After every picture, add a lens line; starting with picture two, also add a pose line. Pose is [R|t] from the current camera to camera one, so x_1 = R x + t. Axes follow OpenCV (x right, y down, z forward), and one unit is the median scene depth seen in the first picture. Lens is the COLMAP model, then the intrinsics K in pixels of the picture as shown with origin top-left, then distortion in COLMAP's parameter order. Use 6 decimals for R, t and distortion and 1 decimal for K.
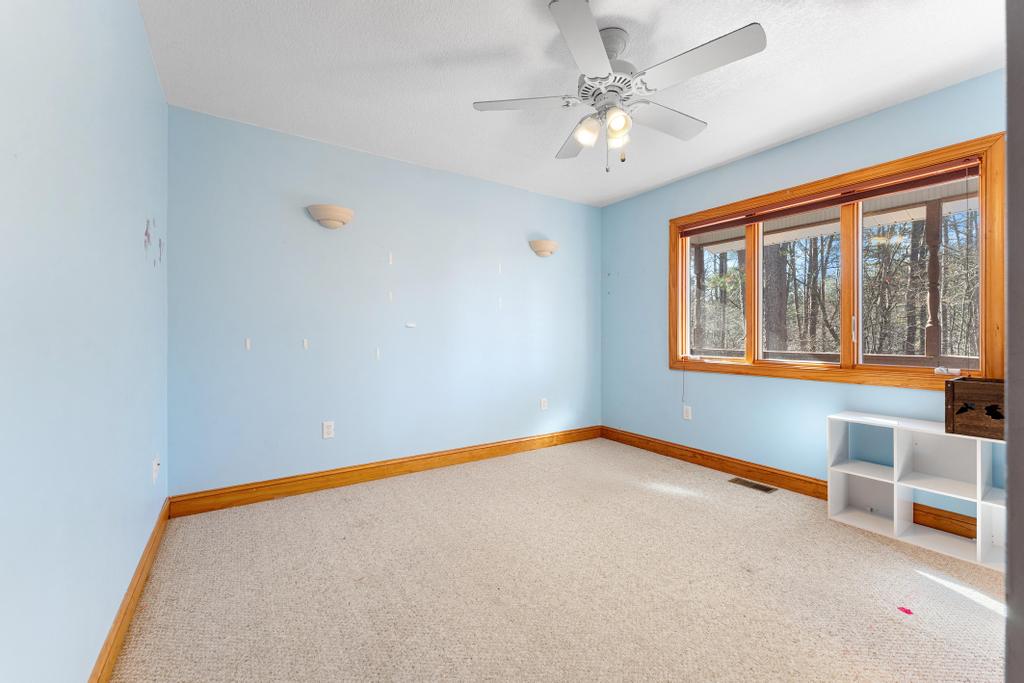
lens RADIAL K [[417.4, 0, 509.5], [0, 417.4, 338.3], [0, 0, 1]] dist [-0.001916, -0.000799]
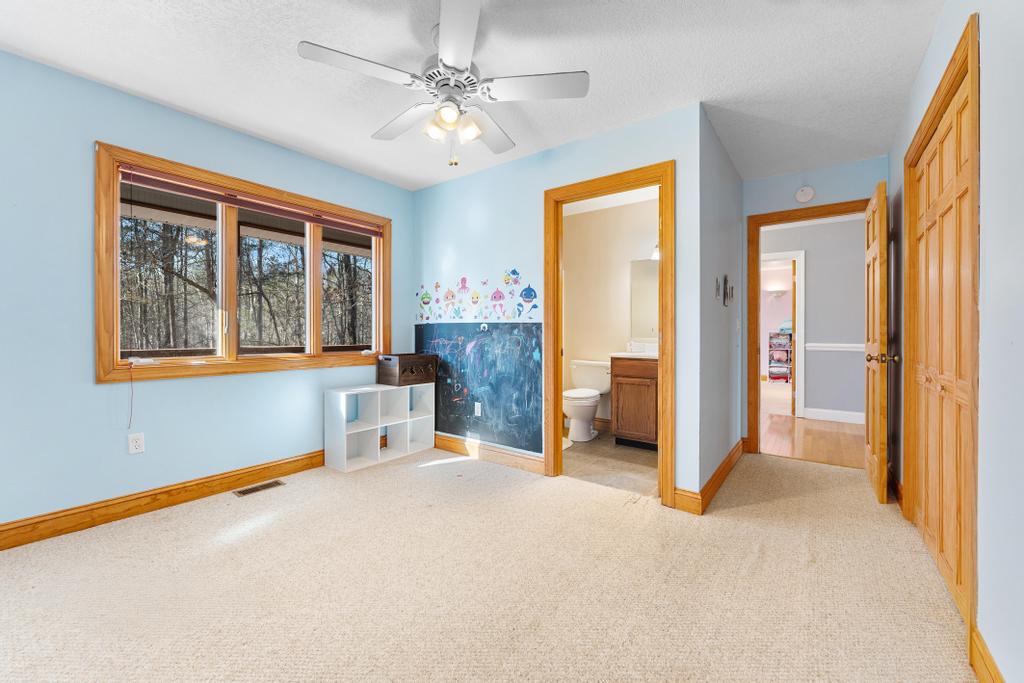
lens RADIAL K [[417.4, 0, 509.0], [0, 417.4, 332.0], [0, 0, 1]] dist [-0.001916, -0.000799]
pose [[-0.340671, -0.006431, 0.940161, -0.509597], [0.002106, 0.999969, 0.007603, -0.008119], [-0.940180, 0.004570, -0.340647, 0.807323]]
